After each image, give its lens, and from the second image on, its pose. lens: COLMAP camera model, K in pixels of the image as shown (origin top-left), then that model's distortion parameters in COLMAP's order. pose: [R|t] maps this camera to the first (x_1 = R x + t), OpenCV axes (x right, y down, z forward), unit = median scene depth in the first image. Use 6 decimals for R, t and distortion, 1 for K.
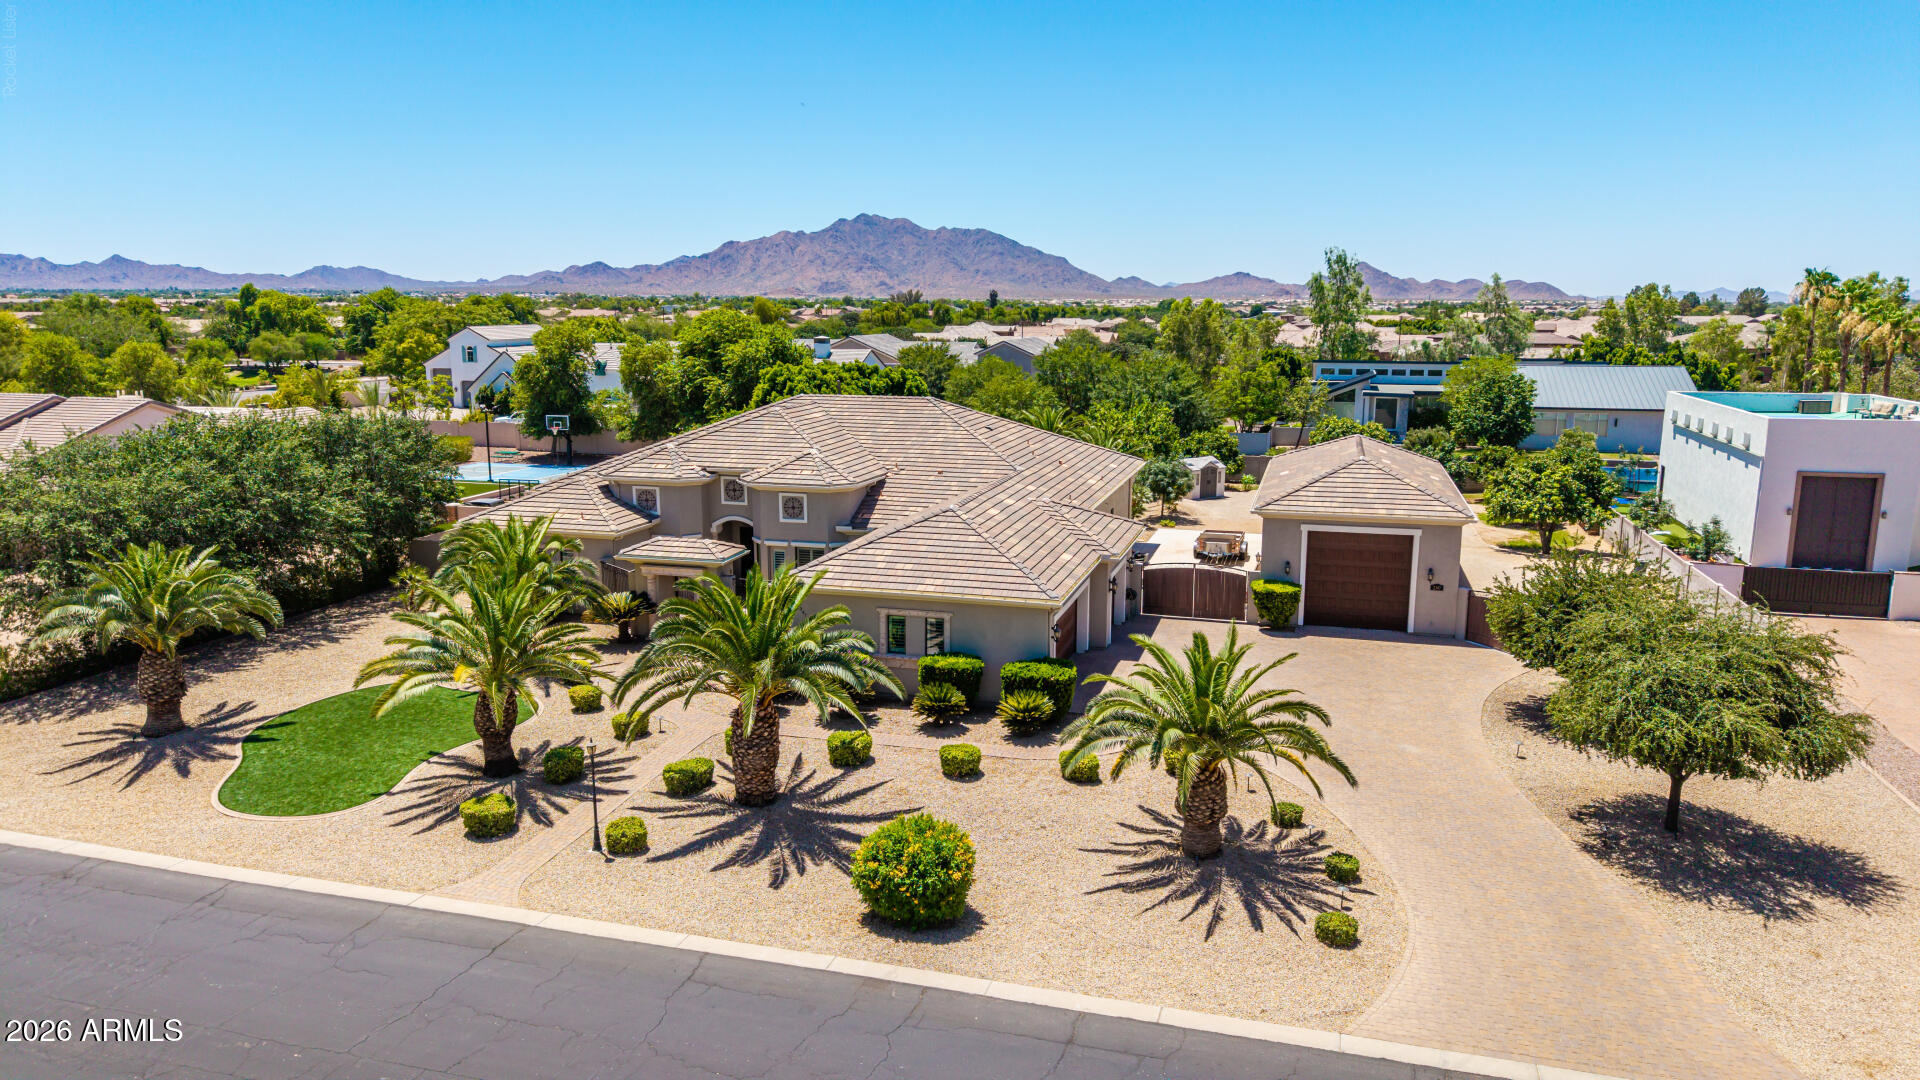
lens RADIAL K [[1278.4, 0, 958.3], [0, 1278.4, 545.1], [0, 0, 1]] dist [0.027744, -0.025979]
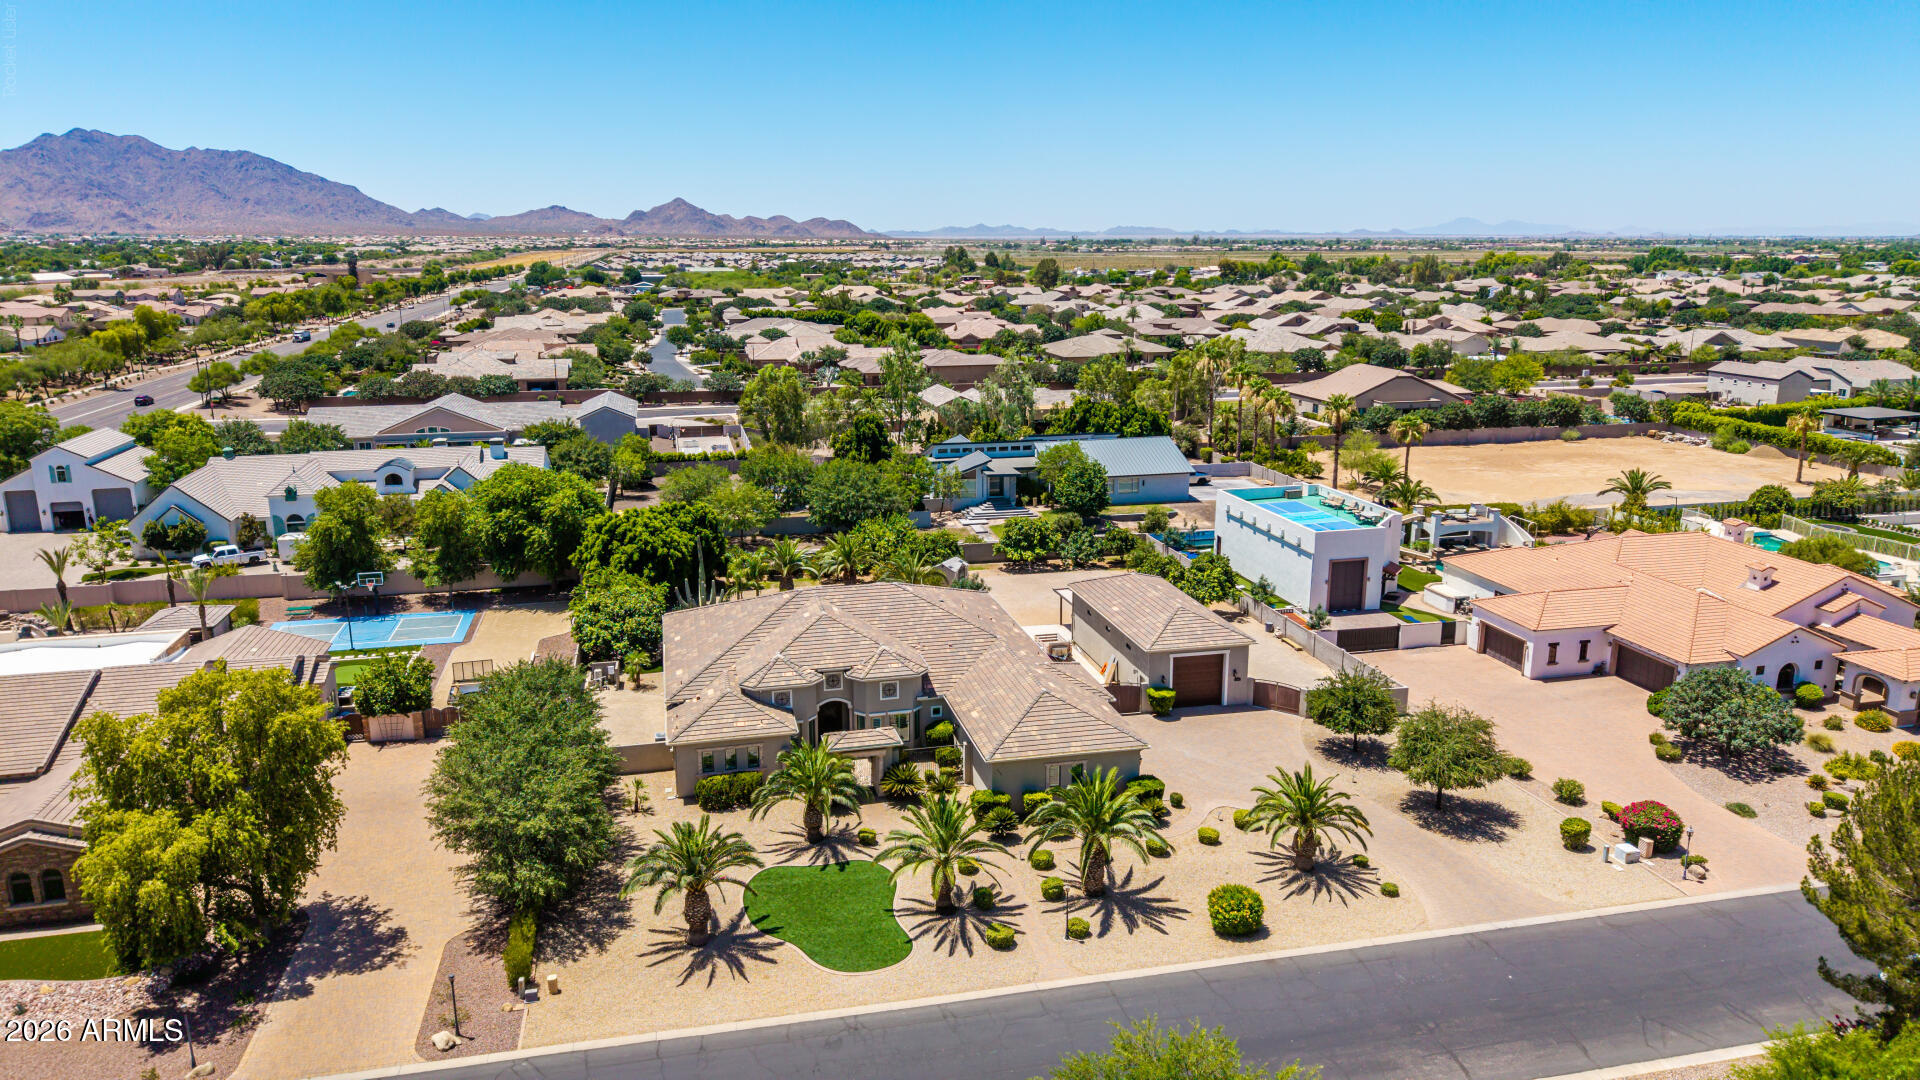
lens RADIAL K [[1278.4, 0, 958.3], [0, 1278.4, 545.1], [0, 0, 1]] dist [0.027744, -0.025979]
pose [[0.872409, -0.117966, 0.474328, -1.026895], [0.093573, 0.992798, 0.074807, -0.417103], [-0.479737, -0.020878, 0.877164, -0.499383]]
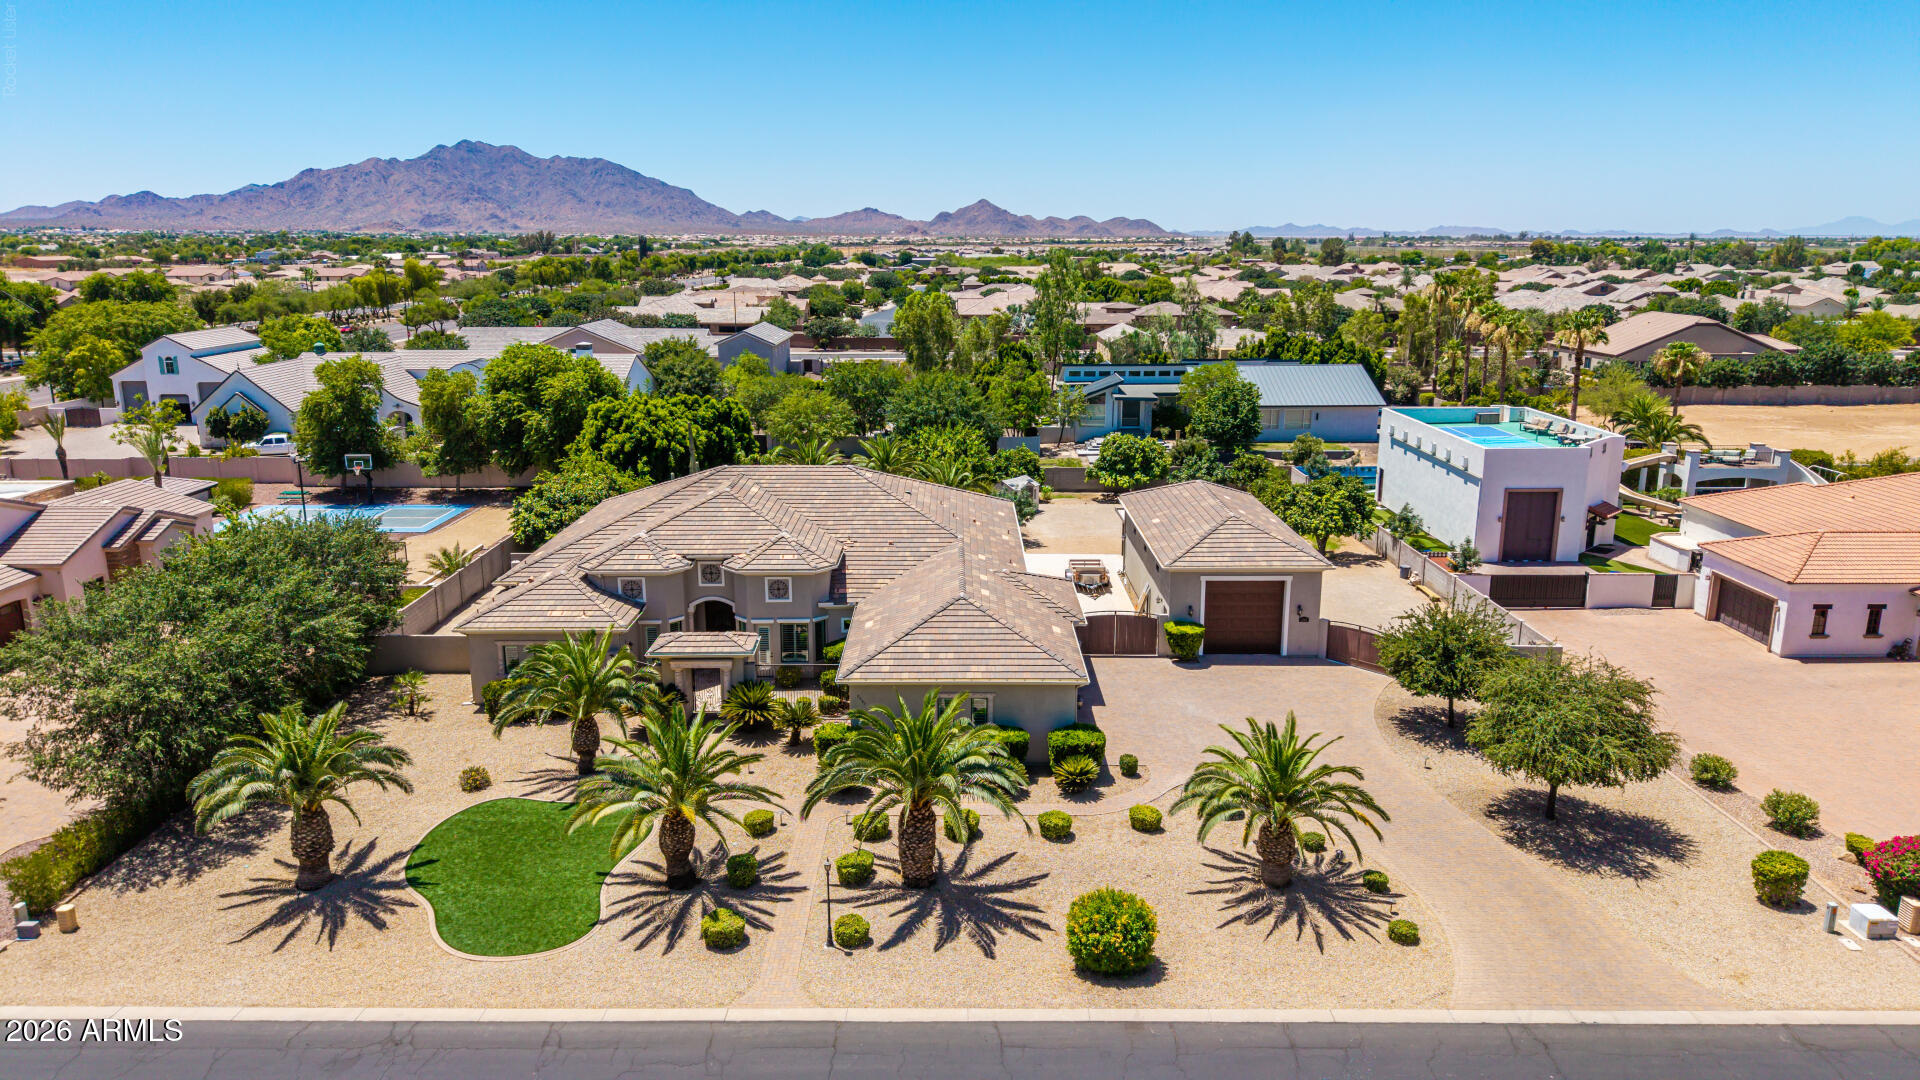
lens RADIAL K [[1278.4, 0, 958.3], [0, 1278.4, 545.1], [0, 0, 1]] dist [0.027744, -0.025979]
pose [[0.960662, -0.067236, 0.269457, -0.374938], [0.053808, 0.996928, 0.056922, -0.167362], [-0.272457, -0.040184, 0.961329, -0.160324]]
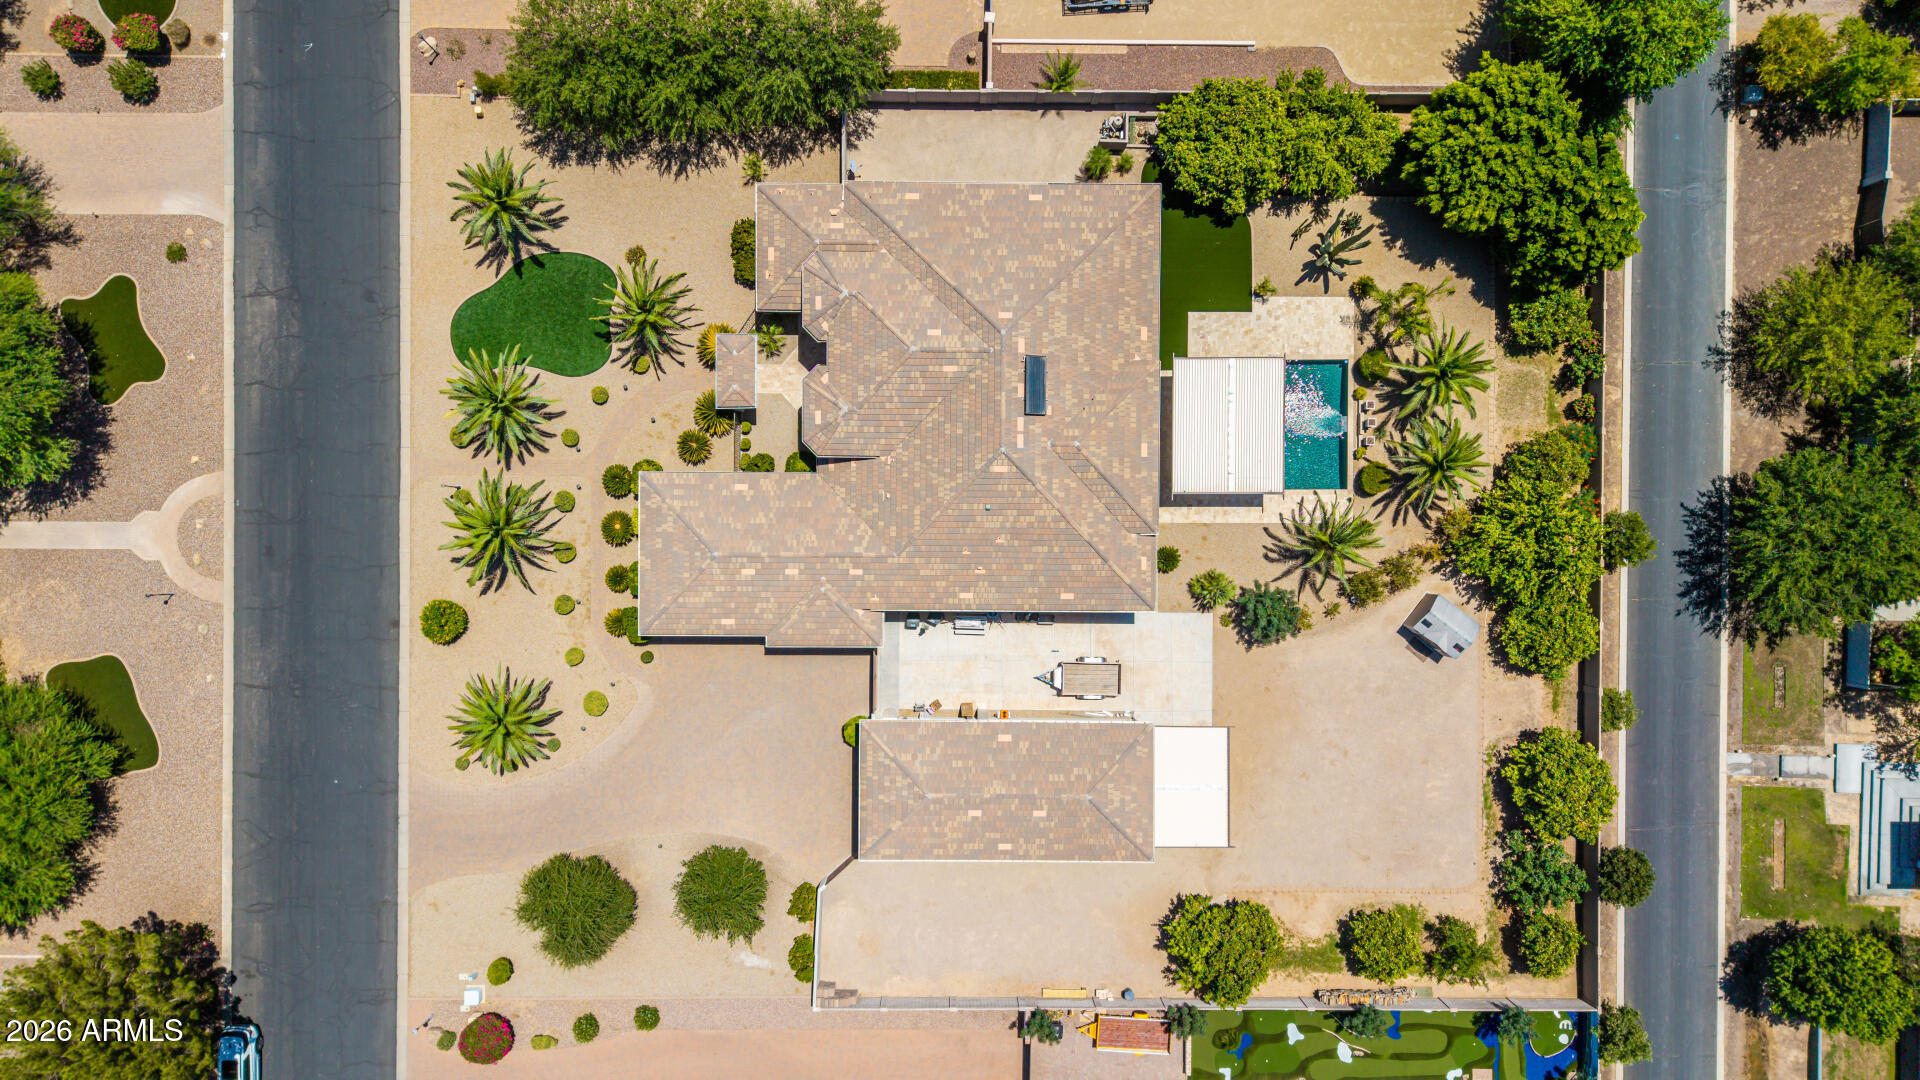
lens RADIAL K [[1278.4, 0, 958.3], [0, 1278.4, 545.1], [0, 0, 1]] dist [0.027744, -0.025979]
pose [[0.270766, 0.962642, -0.002565, 0.087308], [-0.185488, 0.054787, 0.981118, -1.979096], [0.944606, -0.265177, 0.193393, 1.134554]]
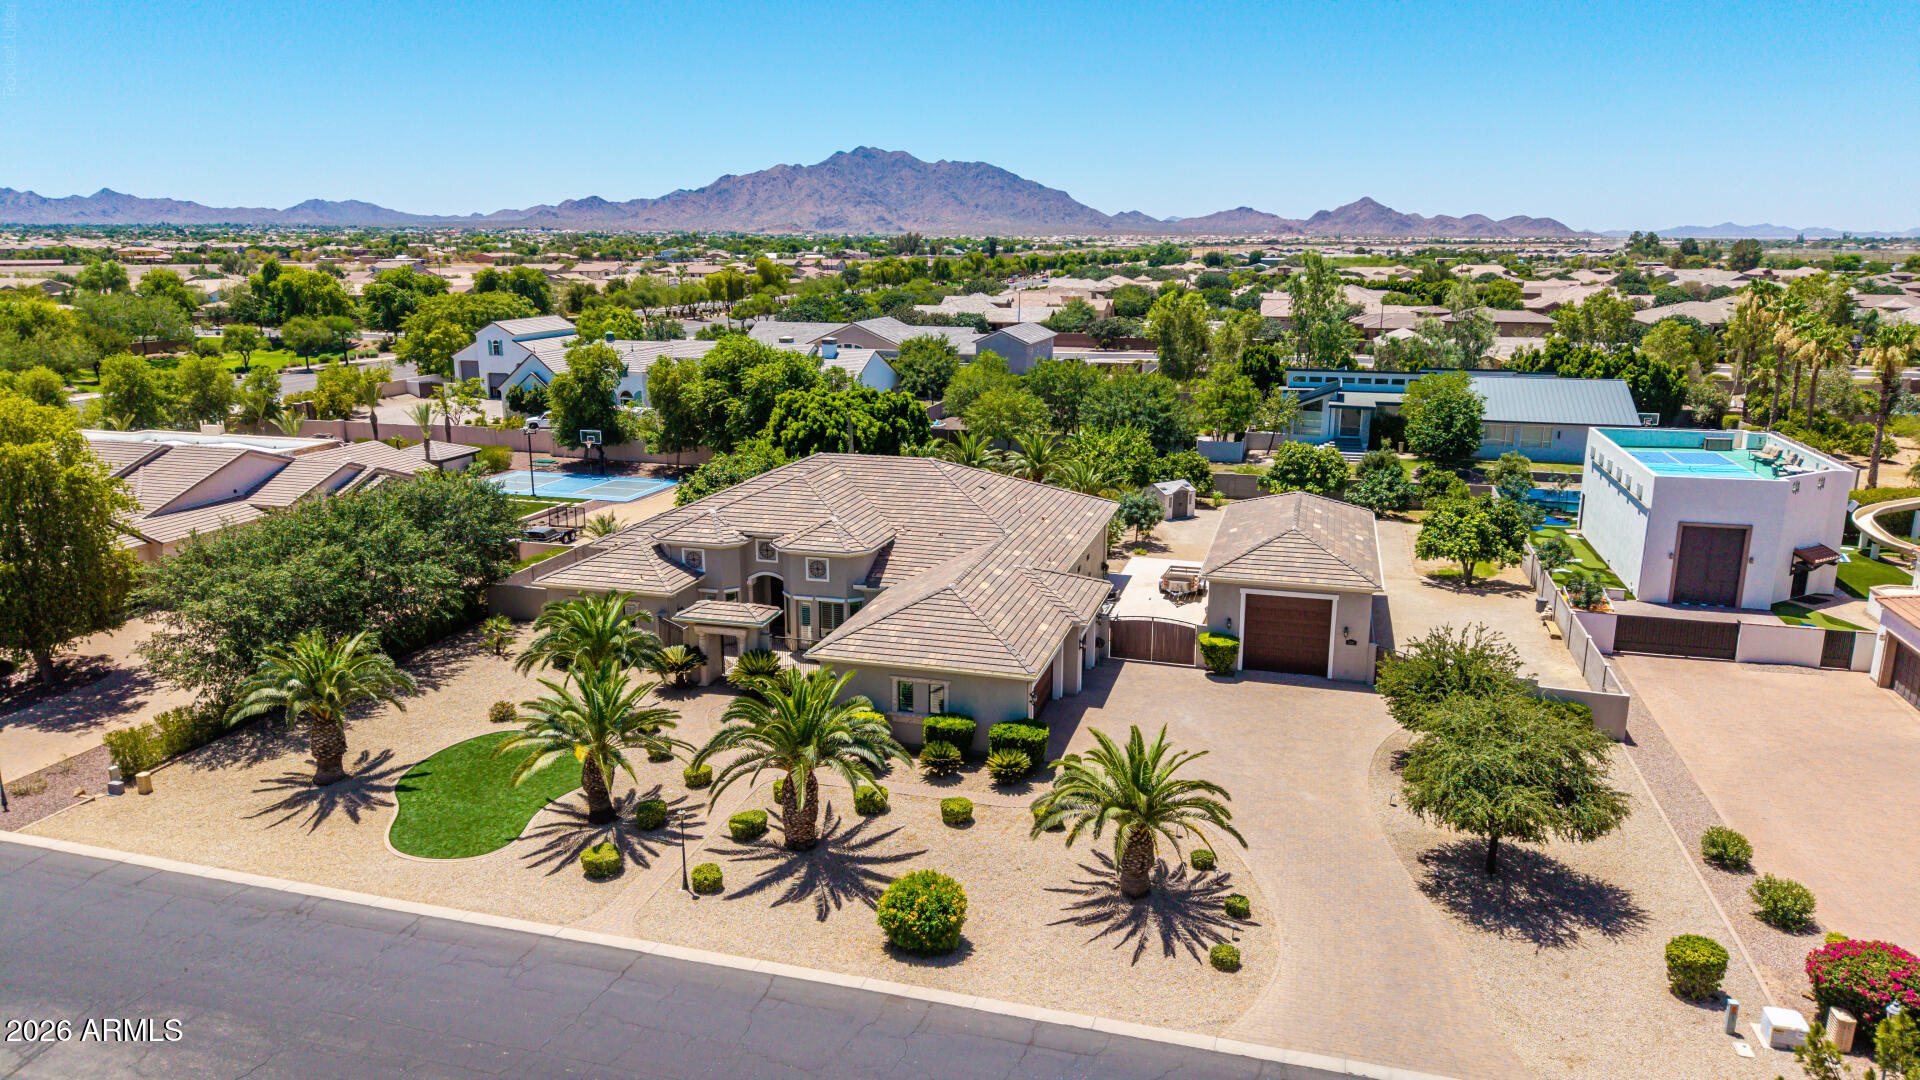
lens RADIAL K [[1278.4, 0, 958.3], [0, 1278.4, 545.1], [0, 0, 1]] dist [0.027744, -0.025979]
pose [[1.000000, 0.000262, 0.000444, 0.002439], [-0.000283, 0.998790, 0.049179, -0.149767], [-0.000431, -0.049179, 0.998790, -0.256797]]
